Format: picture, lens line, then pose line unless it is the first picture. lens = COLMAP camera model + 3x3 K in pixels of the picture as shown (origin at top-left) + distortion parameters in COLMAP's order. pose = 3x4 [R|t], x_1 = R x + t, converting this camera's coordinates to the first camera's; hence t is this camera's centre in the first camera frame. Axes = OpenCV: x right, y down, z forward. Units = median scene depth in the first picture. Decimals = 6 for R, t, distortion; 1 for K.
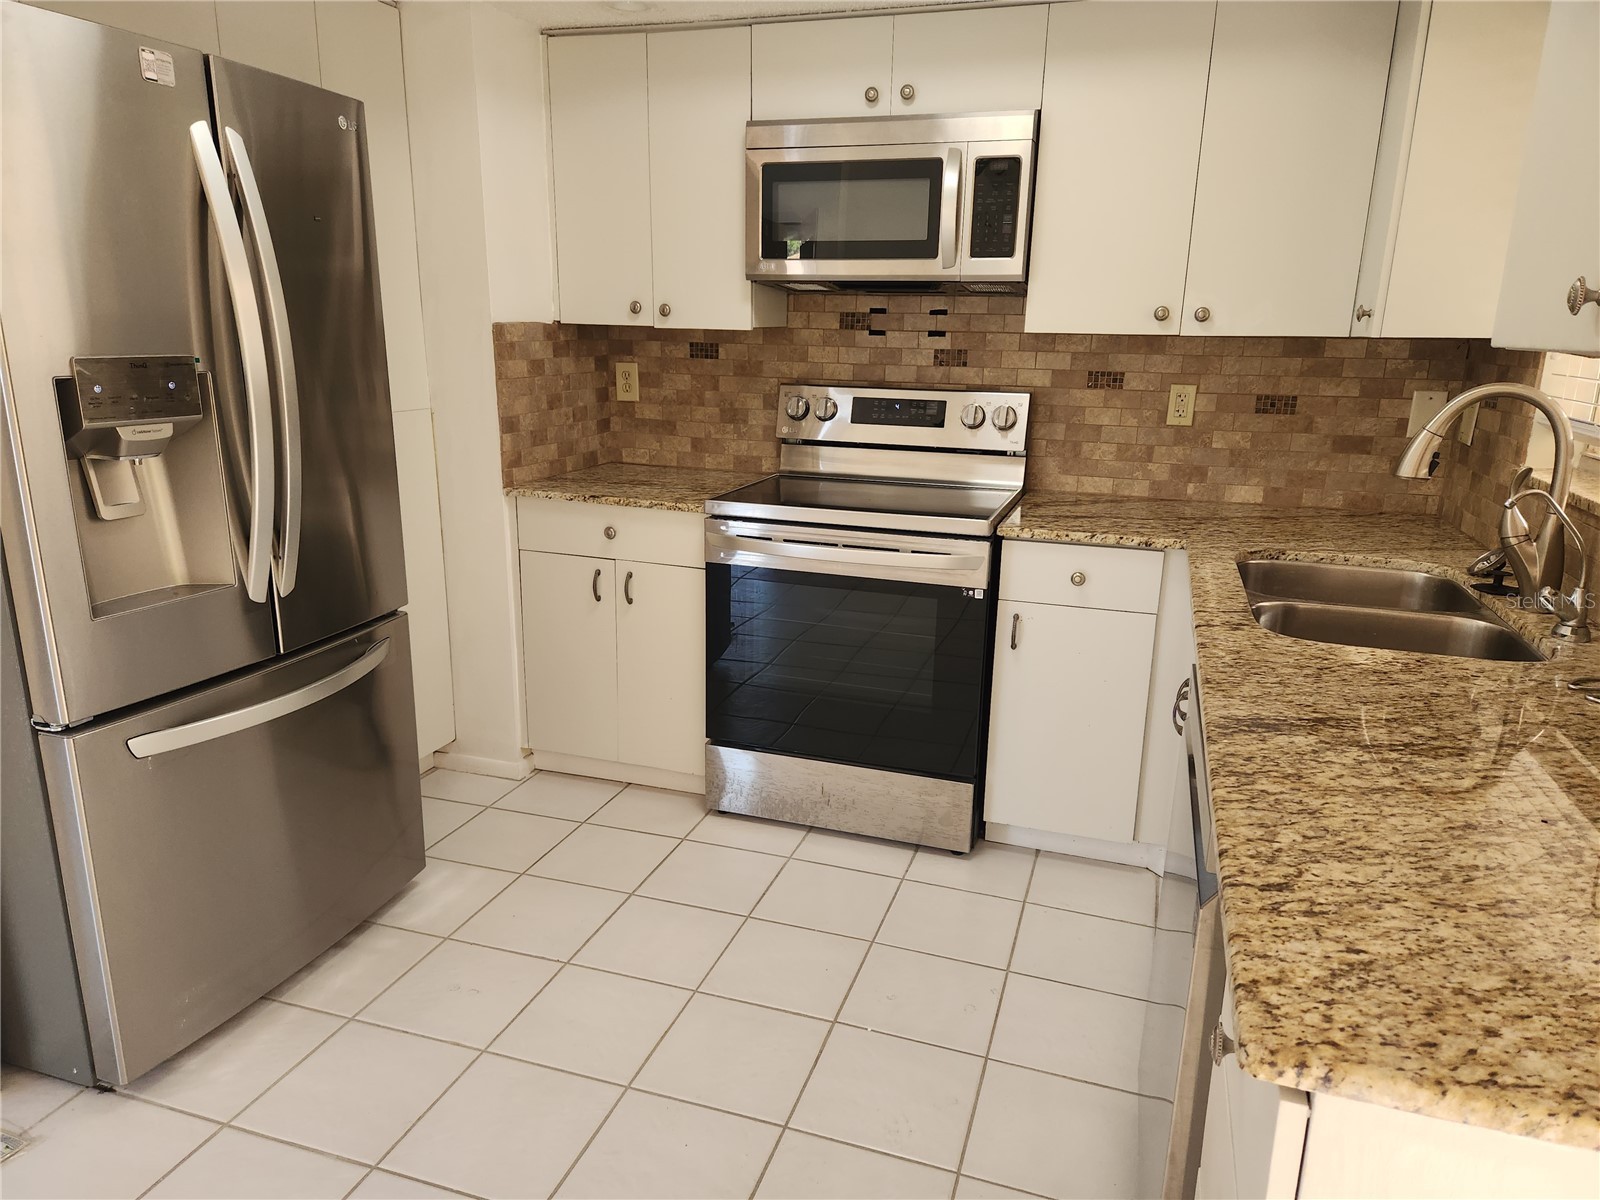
lens RADIAL K [[1080.7, 0, 789.0], [0, 1080.7, 622.5], [0, 0, 1]] dist [0.071328, -0.050874]
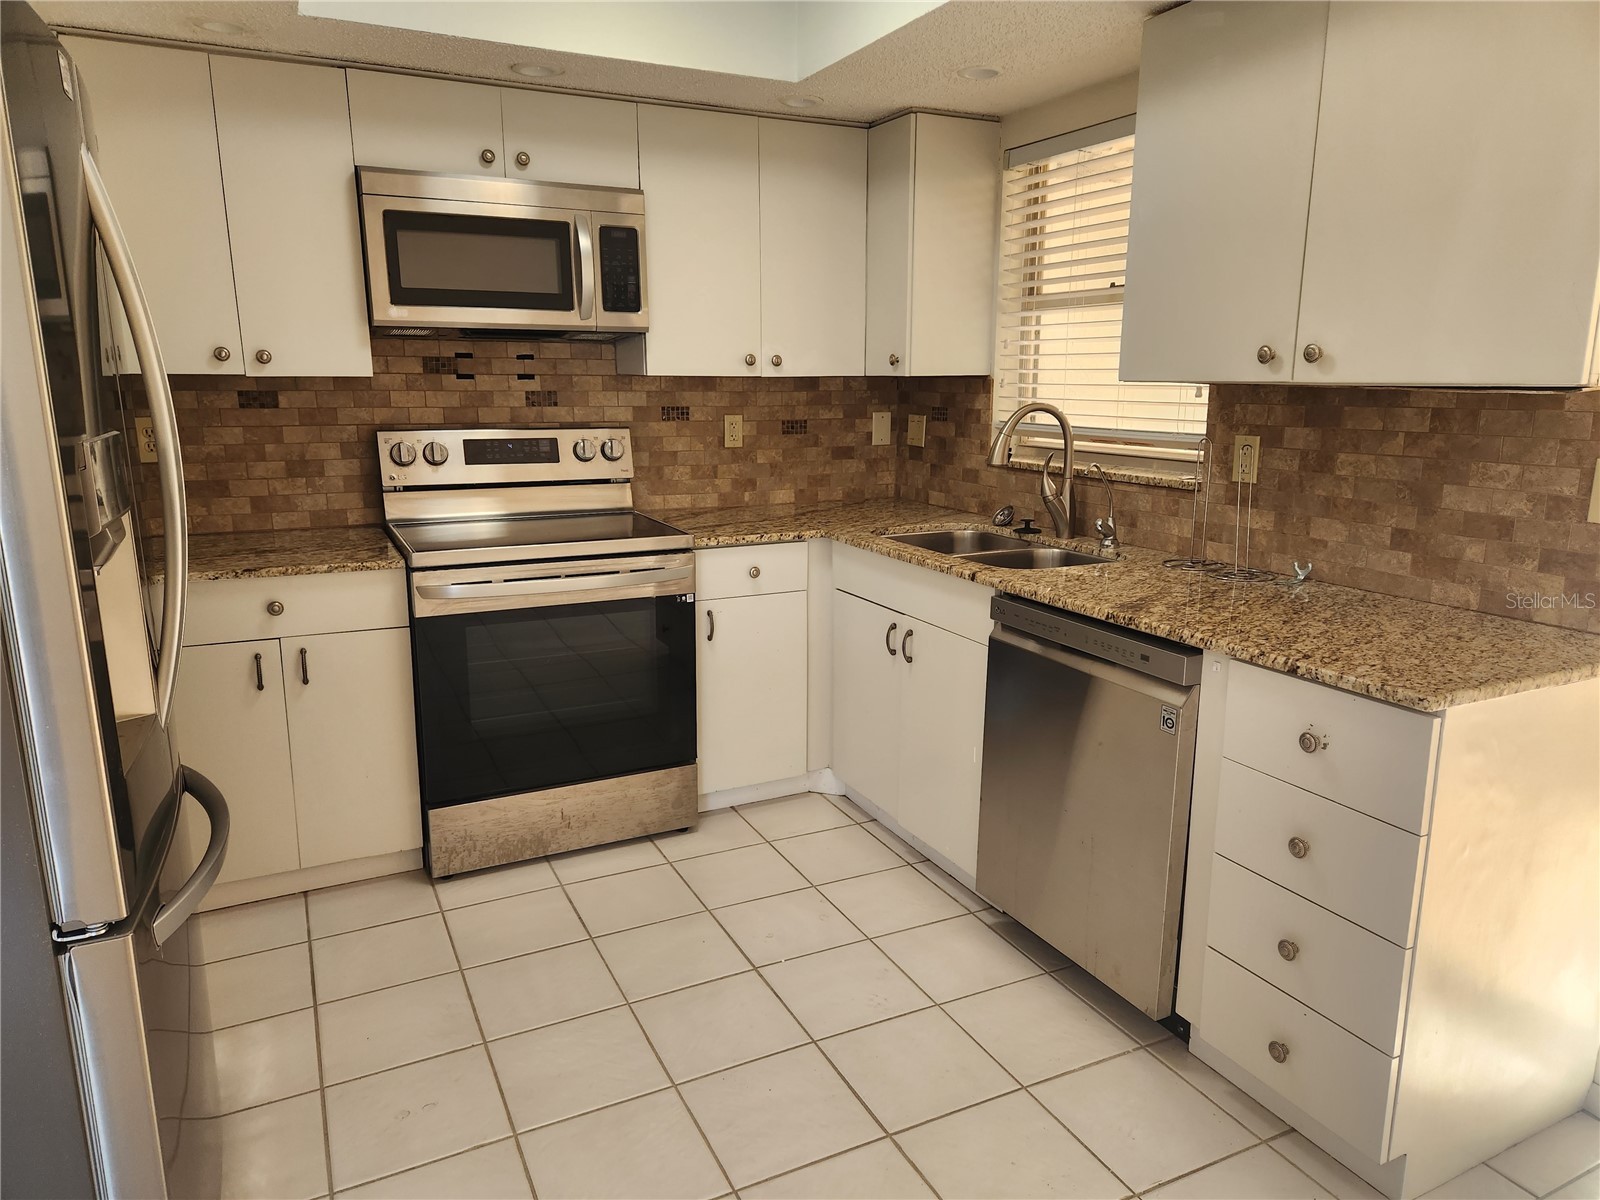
lens RADIAL K [[1080.7, 0, 831.4], [0, 1080.7, 608.9], [0, 0, 1]] dist [0.071328, -0.050874]
pose [[0.697690, -0.172308, 0.695370, -0.470307], [0.200213, 0.978866, 0.041675, -0.029320], [-0.687855, 0.110145, 0.717443, 0.055372]]
